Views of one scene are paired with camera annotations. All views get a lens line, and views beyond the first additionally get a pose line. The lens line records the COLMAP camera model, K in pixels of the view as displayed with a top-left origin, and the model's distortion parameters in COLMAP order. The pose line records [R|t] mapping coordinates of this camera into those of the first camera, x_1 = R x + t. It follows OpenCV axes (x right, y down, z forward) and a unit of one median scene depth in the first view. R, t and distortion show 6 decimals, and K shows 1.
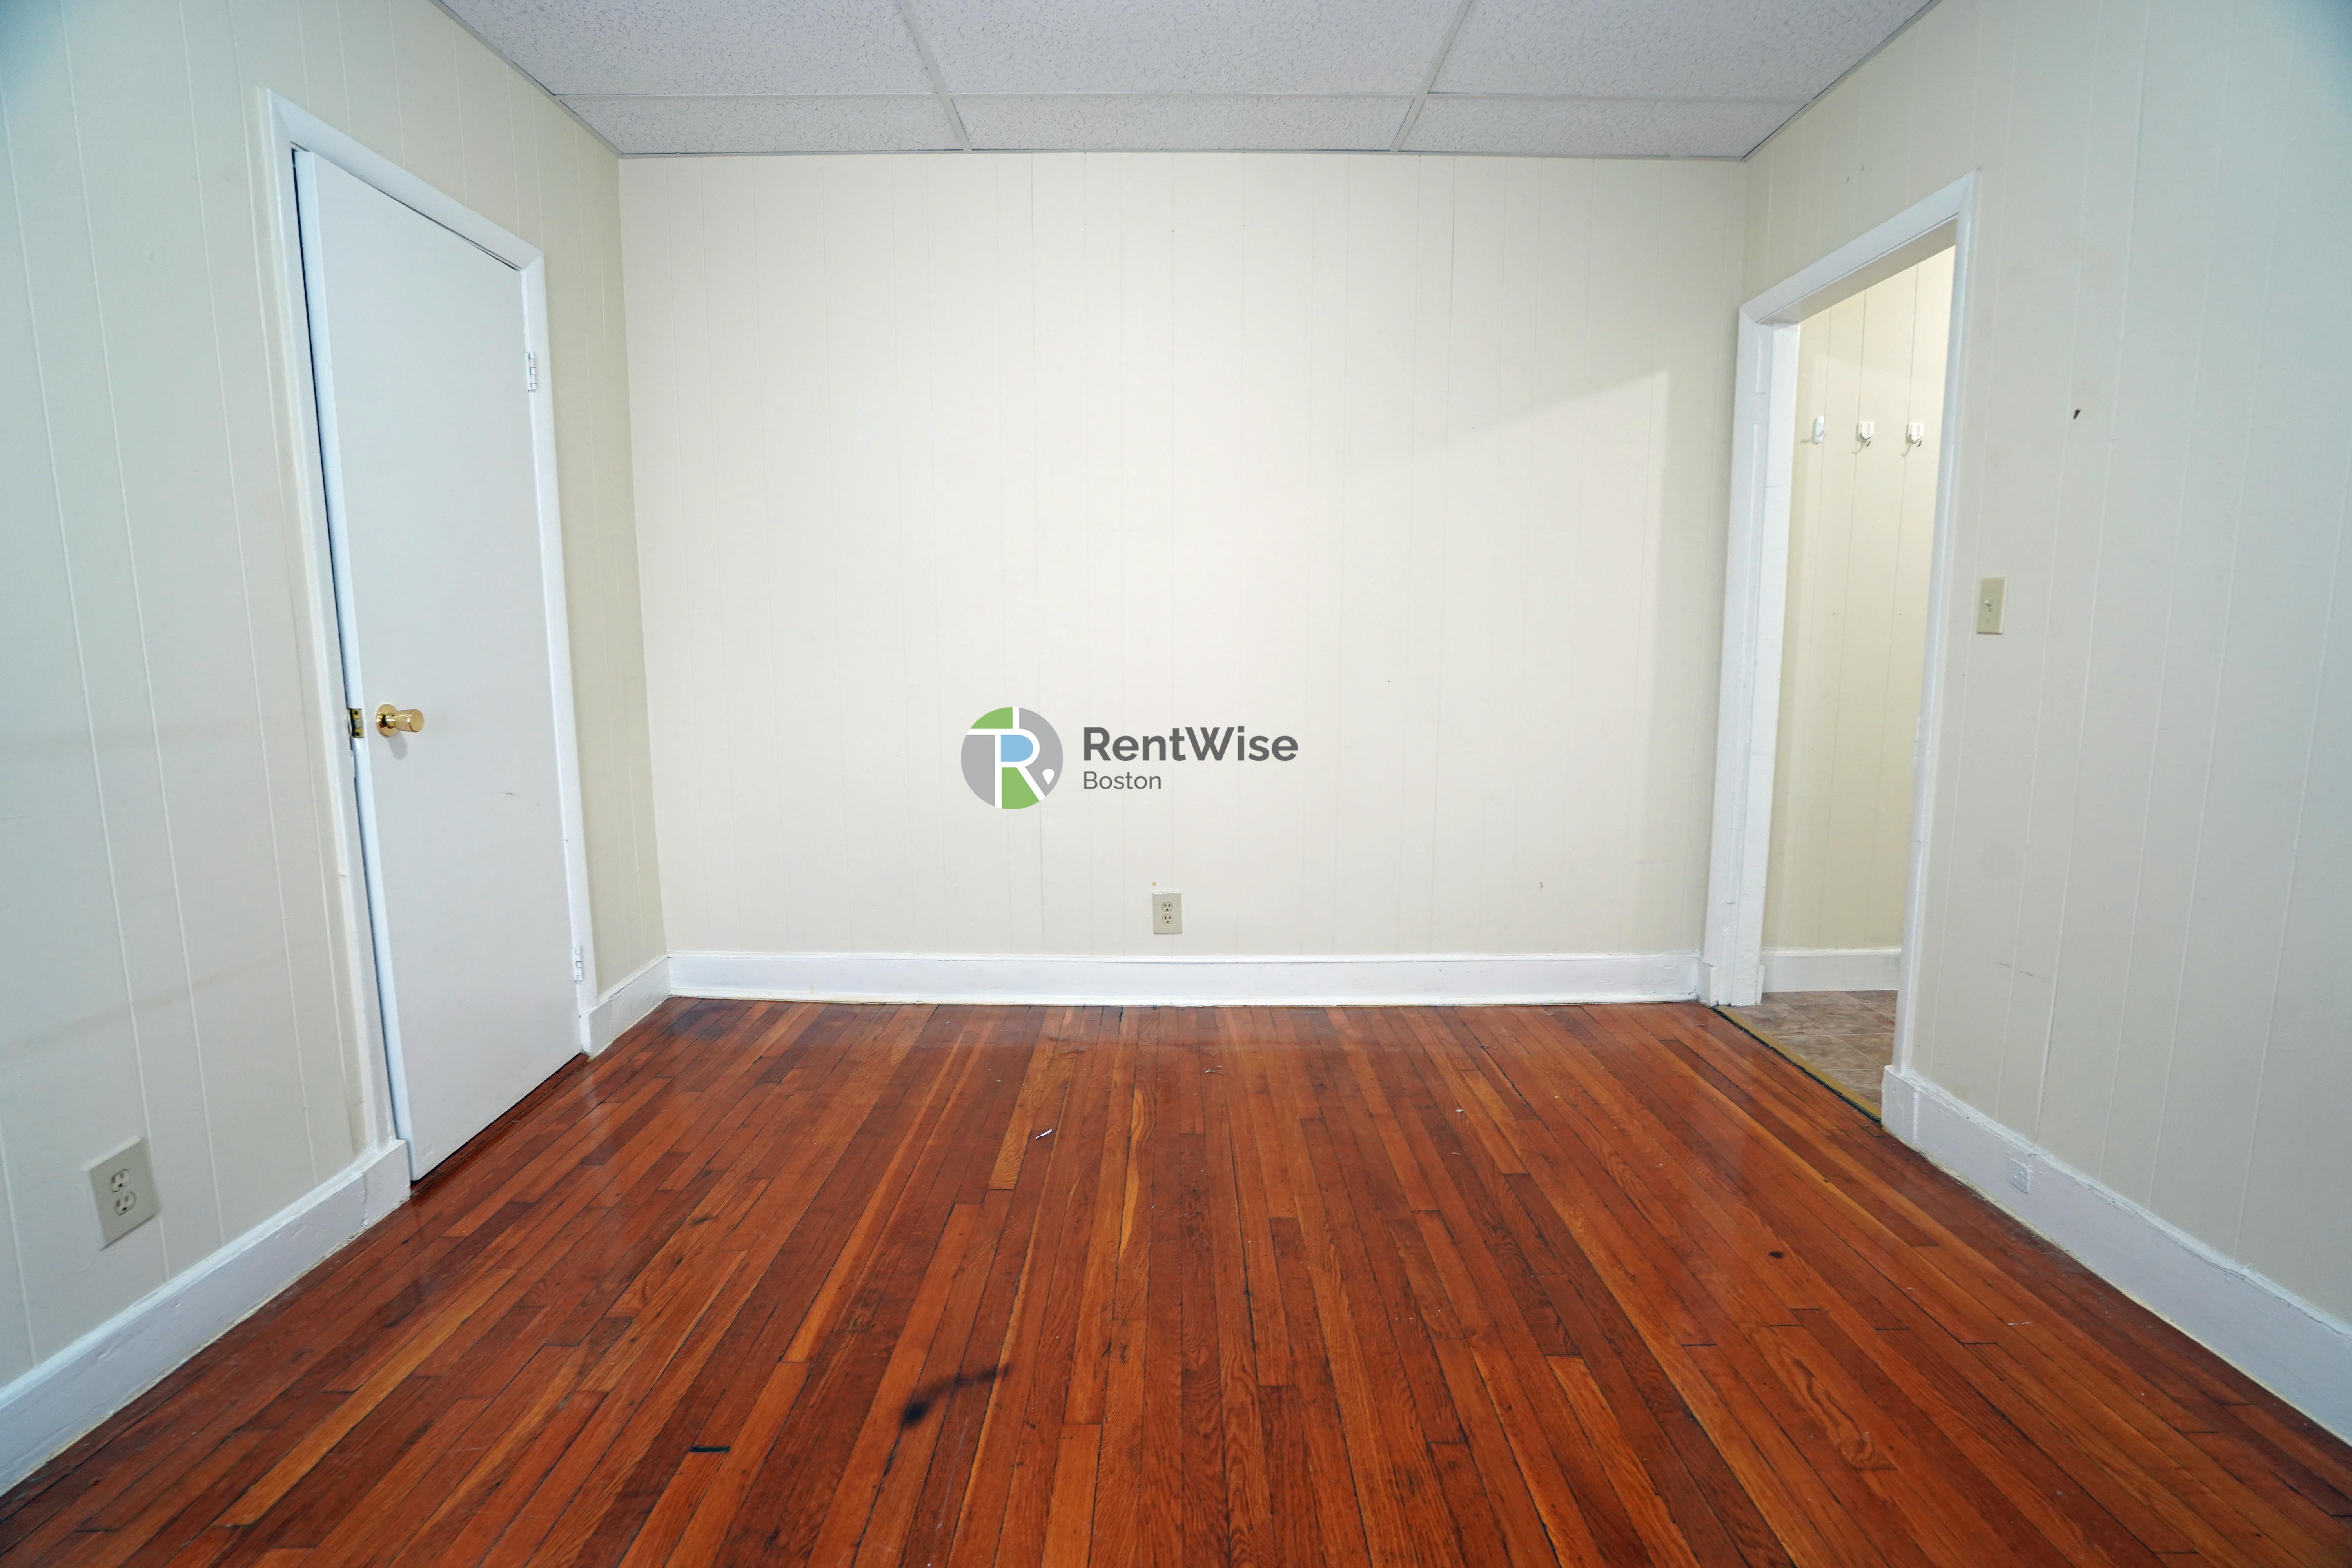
lens RADIAL K [[1087.6, 0, 1169.0], [0, 1087.6, 781.0], [0, 0, 1]] dist [-0.023544, 0.002086]
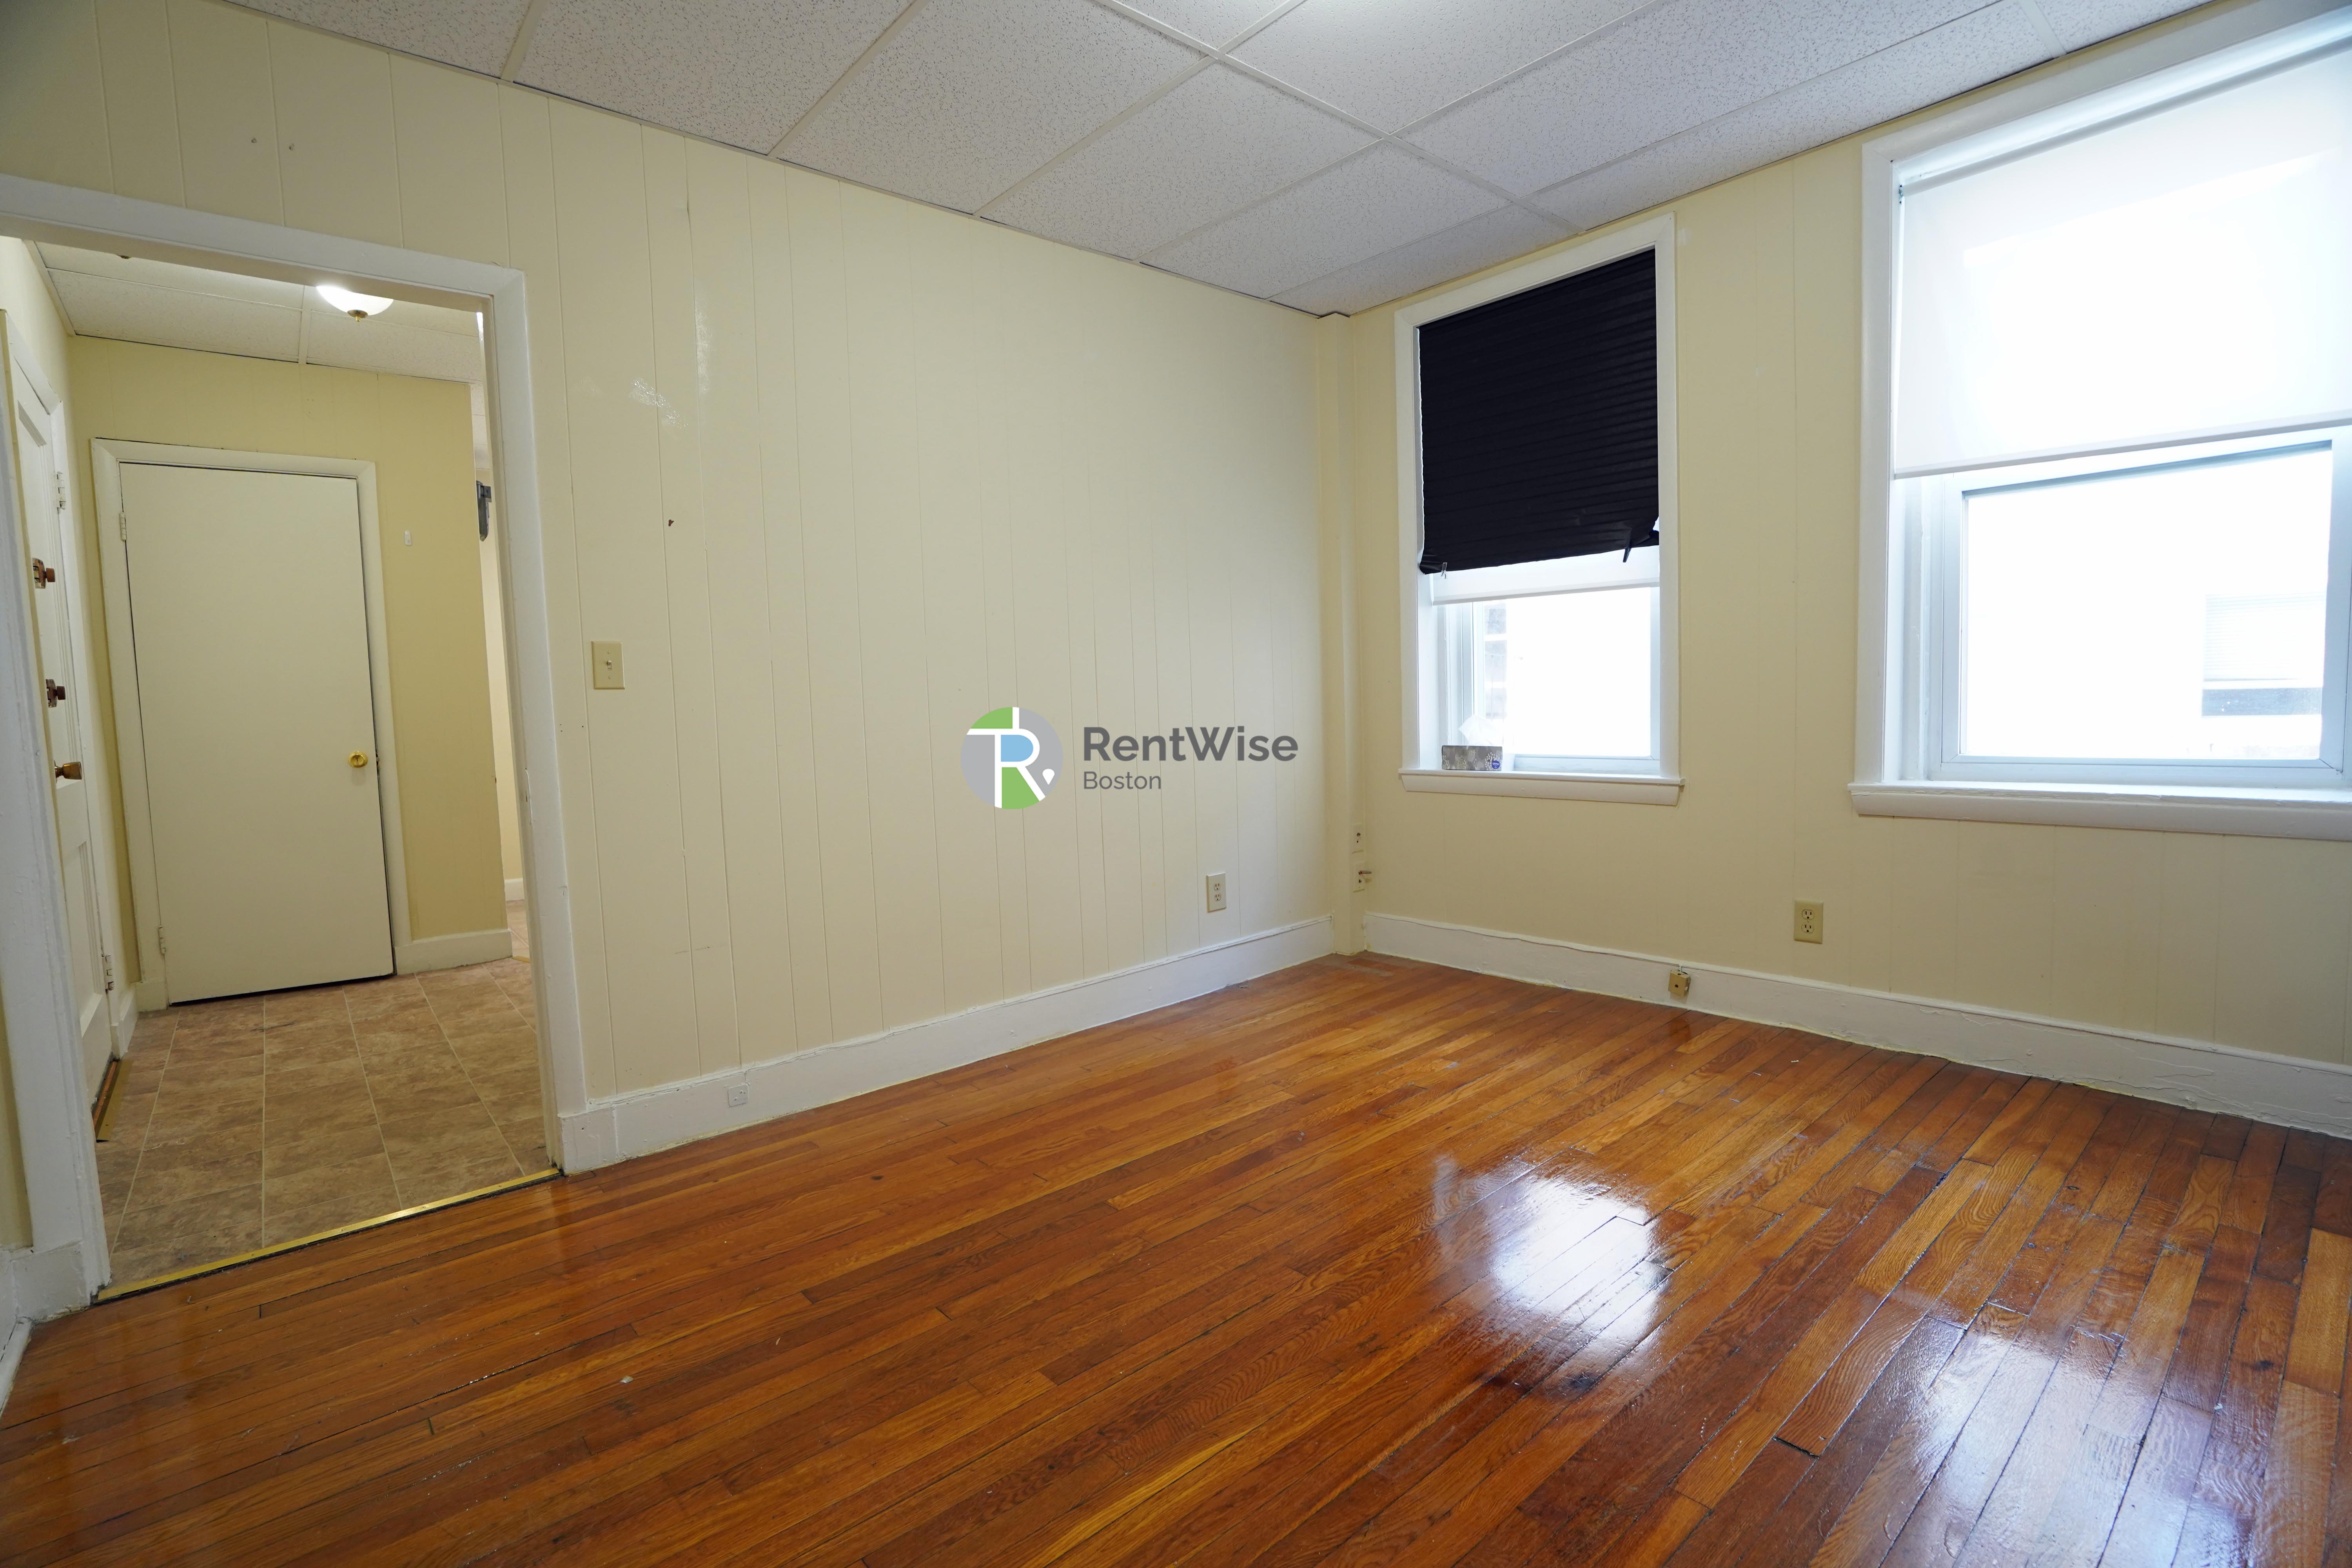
lens RADIAL K [[1087.6, 0, 1173.1], [0, 1087.6, 786.6], [0, 0, 1]] dist [-0.023544, 0.002086]
pose [[-0.644551, -0.032339, 0.763877, -0.622210], [0.142382, 0.976551, 0.161482, -0.158835], [-0.751187, 0.212846, -0.624832, 1.508002]]
